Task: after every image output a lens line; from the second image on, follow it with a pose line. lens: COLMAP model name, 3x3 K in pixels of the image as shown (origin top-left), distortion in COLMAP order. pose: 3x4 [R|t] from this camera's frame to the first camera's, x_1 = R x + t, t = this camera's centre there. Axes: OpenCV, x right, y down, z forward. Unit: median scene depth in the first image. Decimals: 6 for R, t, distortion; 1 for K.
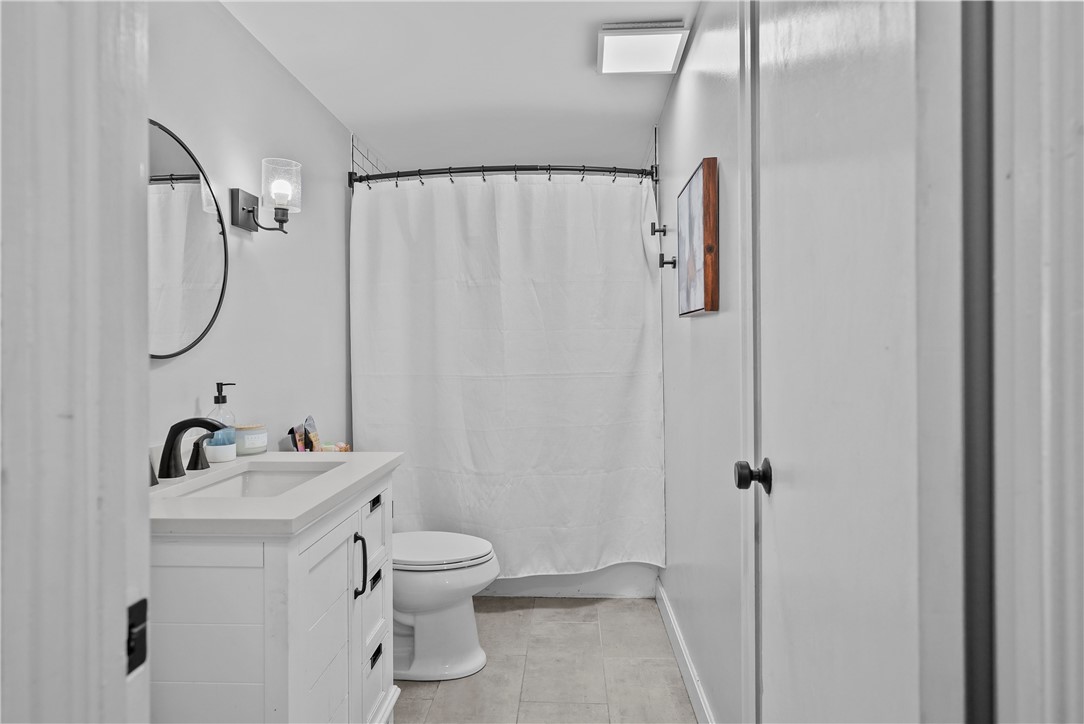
lens RADIAL K [[622.7, 0, 541.5], [0, 622.7, 350.1], [0, 0, 1]] dist [0.001206, -0.000266]
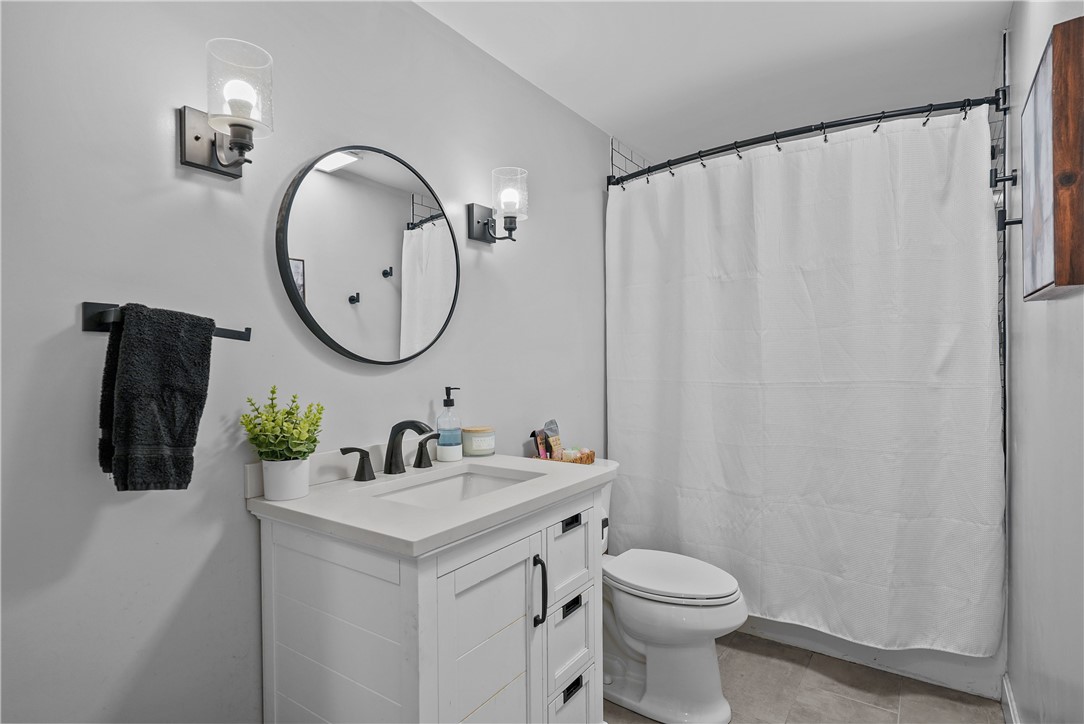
lens RADIAL K [[568.4, 0, 542.0], [0, 568.4, 362.0], [0, 0, 1]] dist [-0.003114, 0.025457]
pose [[0.847773, -0.001364, -0.530357, 0.120656], [0.008503, 0.999903, 0.011020, 0.000253], [0.530290, -0.013853, 0.847703, 0.234458]]
